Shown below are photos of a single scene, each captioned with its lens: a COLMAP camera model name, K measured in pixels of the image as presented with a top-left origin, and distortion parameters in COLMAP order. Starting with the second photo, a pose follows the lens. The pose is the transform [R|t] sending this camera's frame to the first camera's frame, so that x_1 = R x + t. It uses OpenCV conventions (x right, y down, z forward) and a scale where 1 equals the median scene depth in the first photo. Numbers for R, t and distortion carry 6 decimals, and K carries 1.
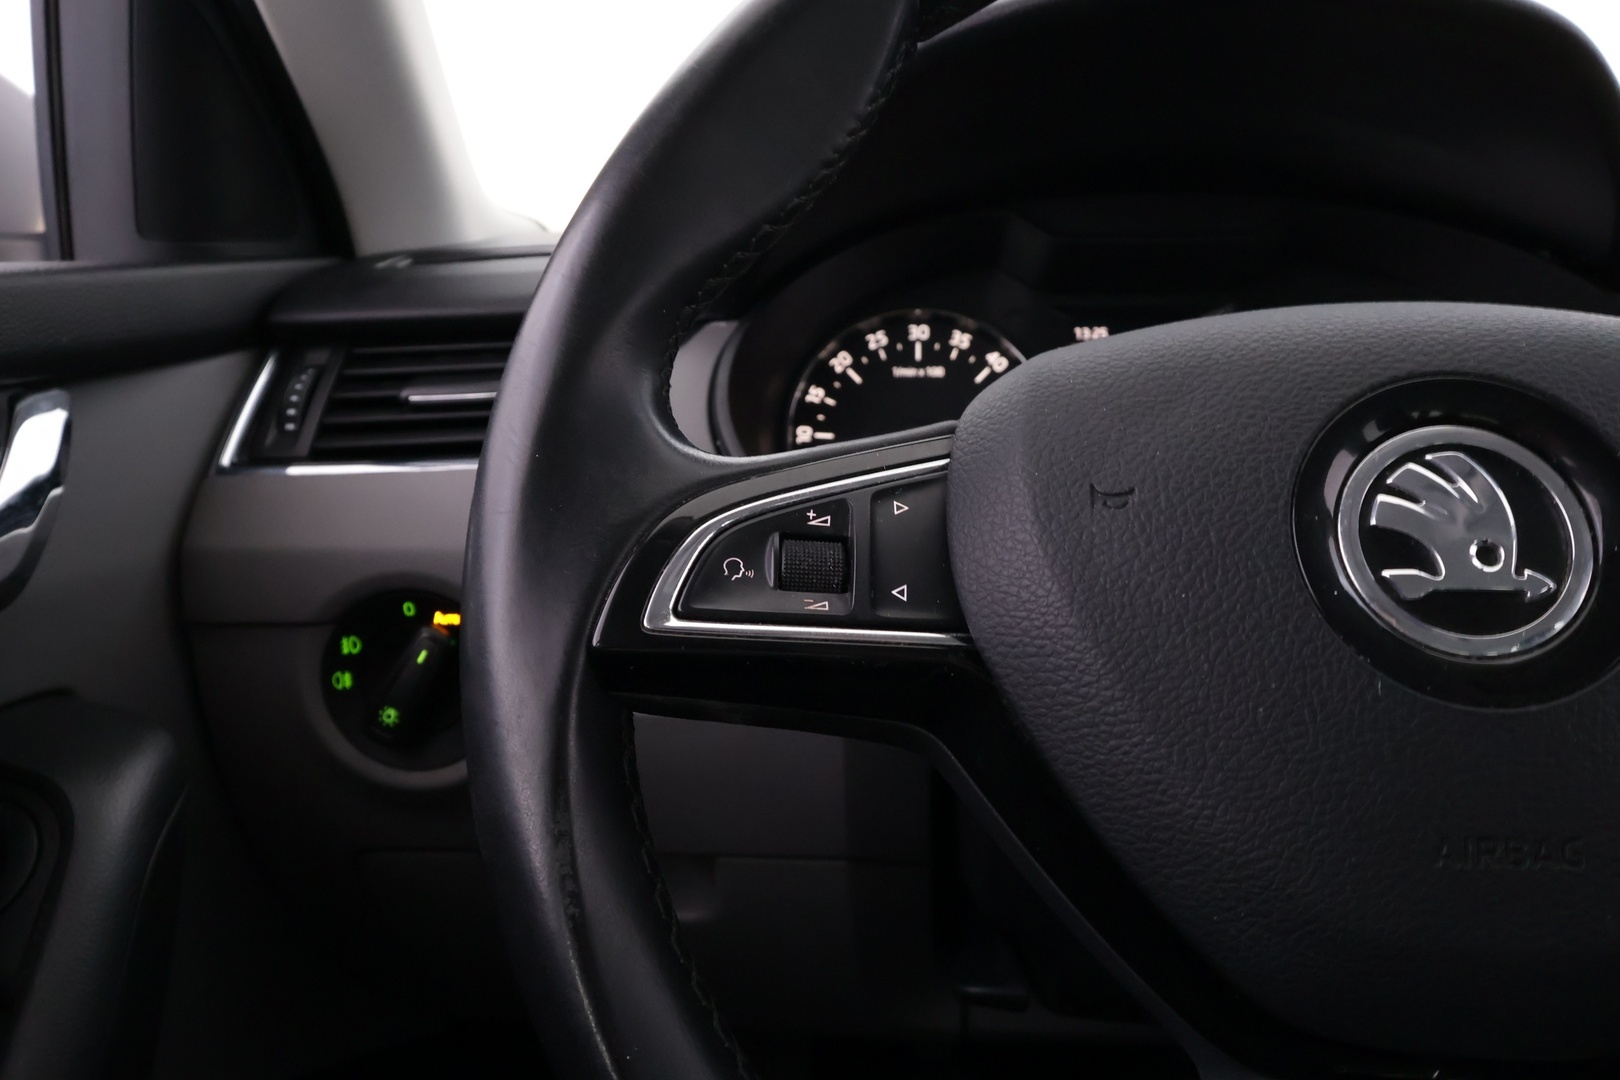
lens RADIAL K [[1208.9, 0, 820.0], [0, 1208.9, 543.8], [0, 0, 1]] dist [0.004965, -0.004239]
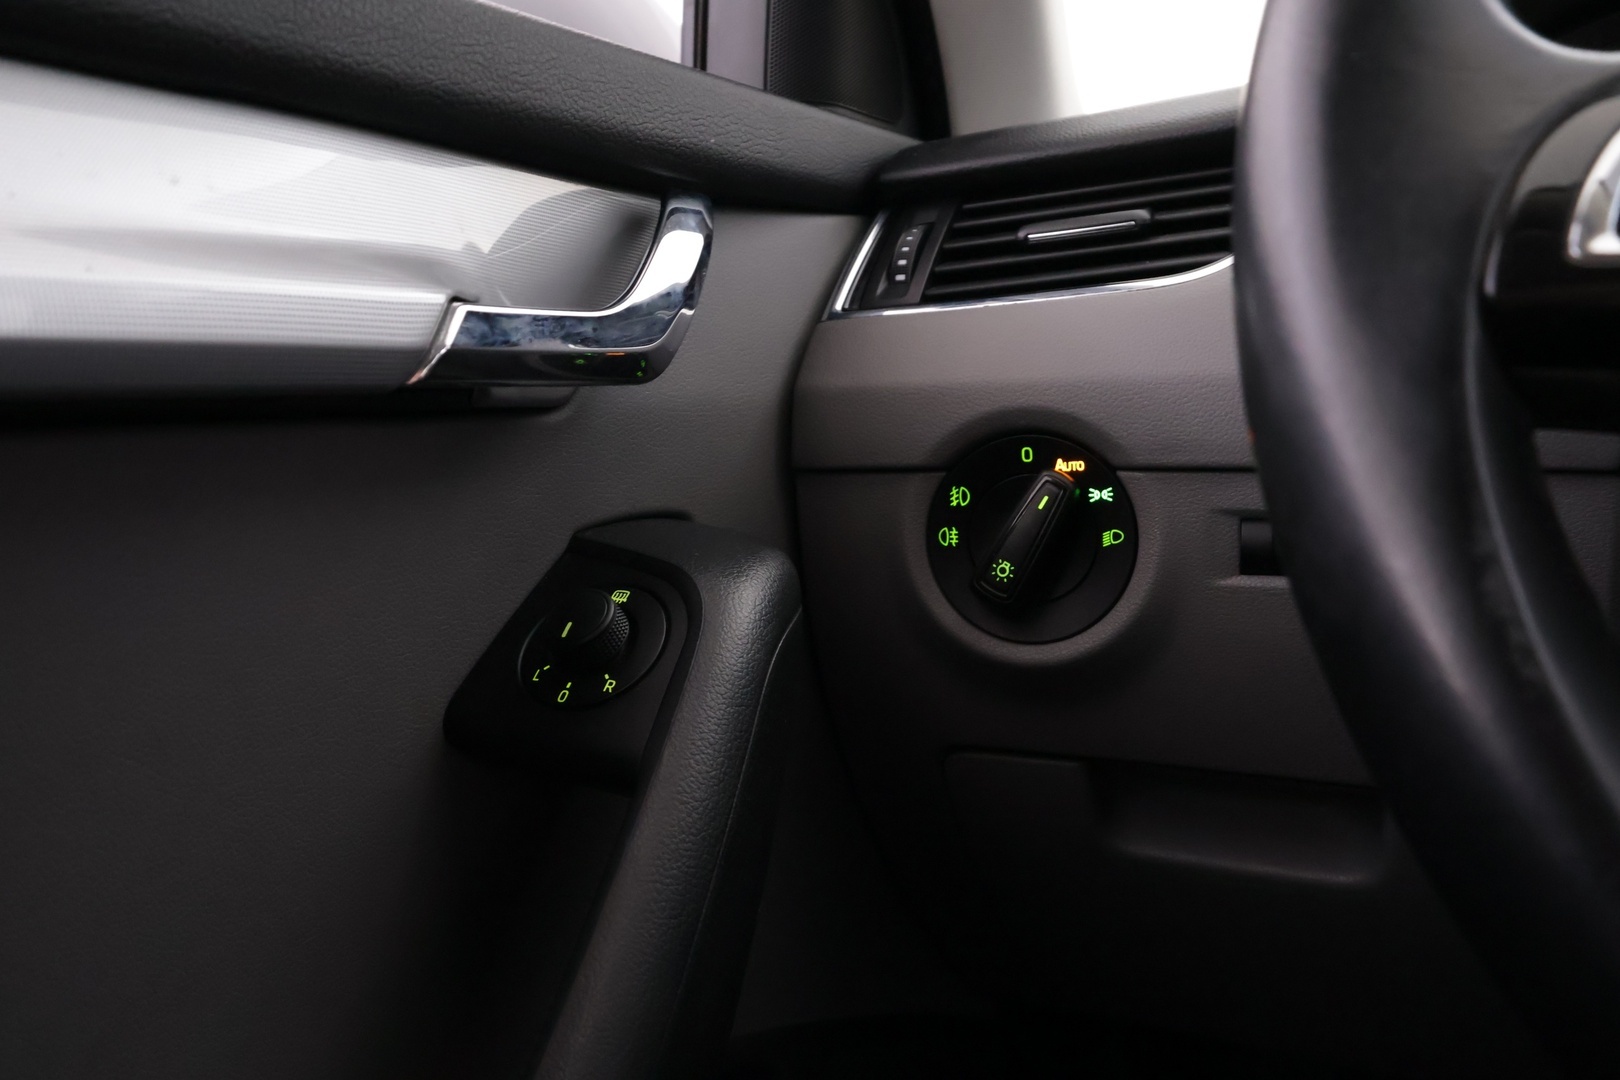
lens RADIAL K [[1208.9, 0, 820.0], [0, 1208.9, 543.8], [0, 0, 1]] dist [0.004965, -0.004239]
pose [[0.924849, 0.020157, -0.379801, -0.143535], [-0.052510, 0.995799, -0.075017, 0.190699], [0.376693, 0.089323, 0.922021, 0.140785]]
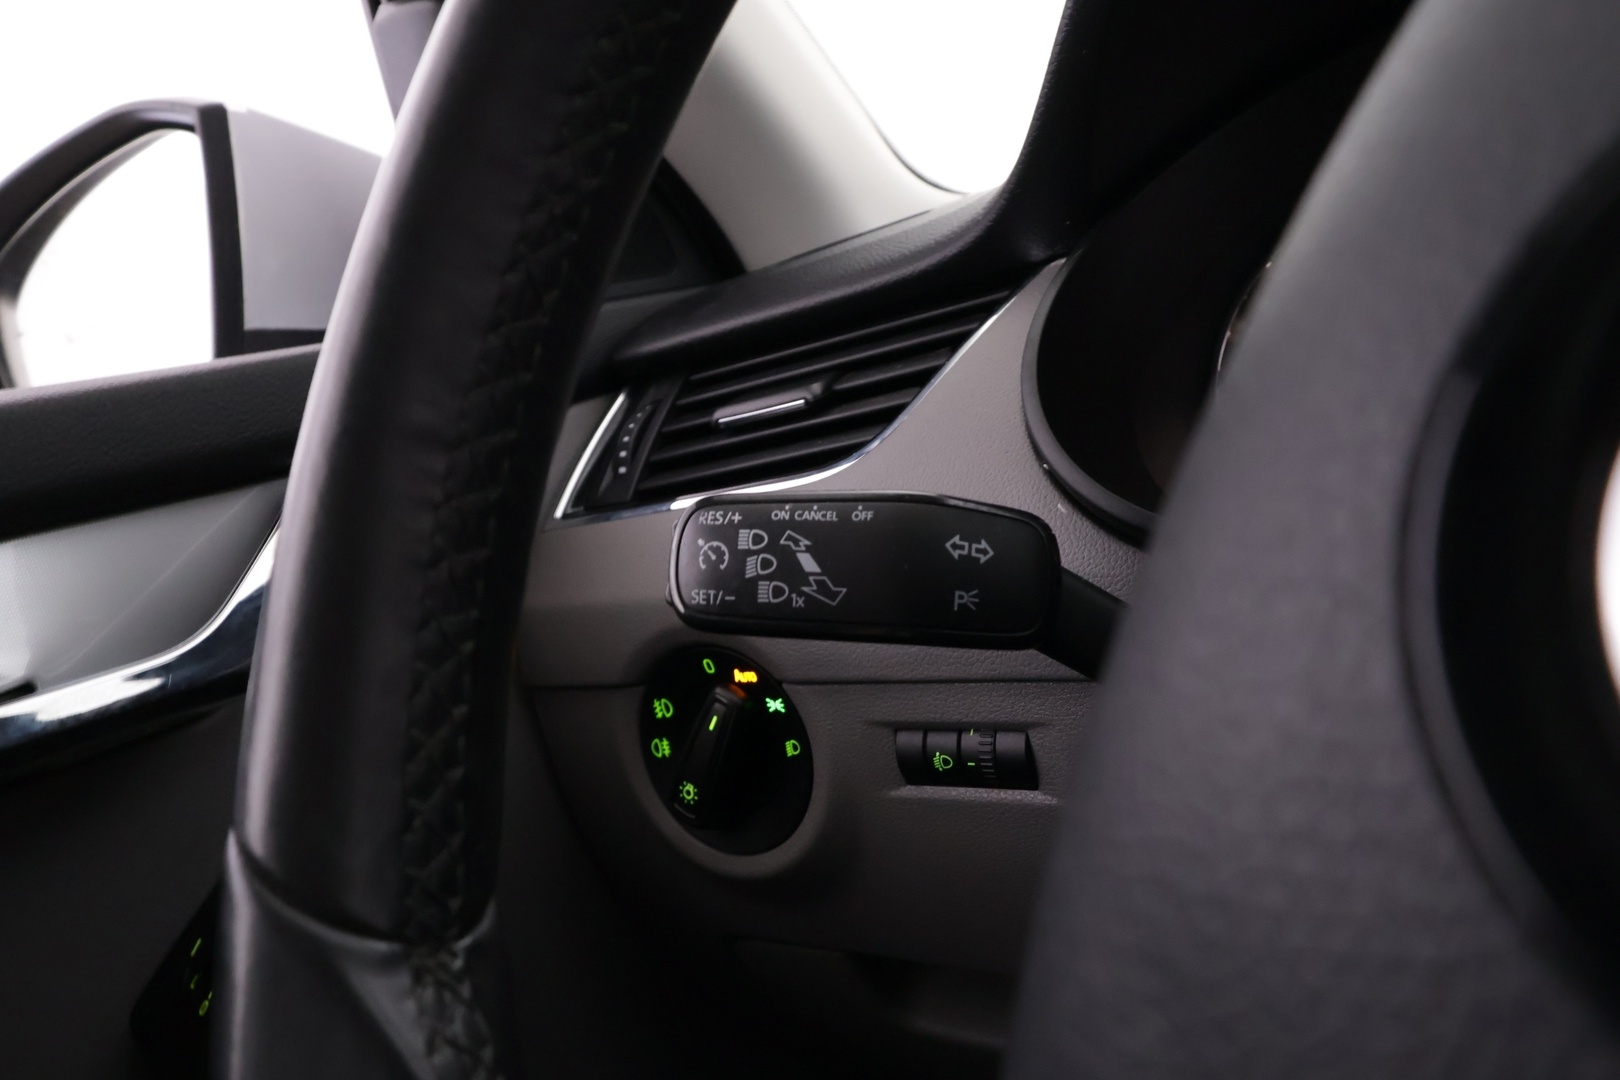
lens RADIAL K [[1208.9, 0, 820.0], [0, 1208.9, 543.8], [0, 0, 1]] dist [0.004965, -0.004239]
pose [[0.825972, -0.081411, -0.557801, 0.209075], [0.074477, 0.996602, -0.035170, 0.003544], [0.558769, -0.012494, 0.829229, 0.332478]]
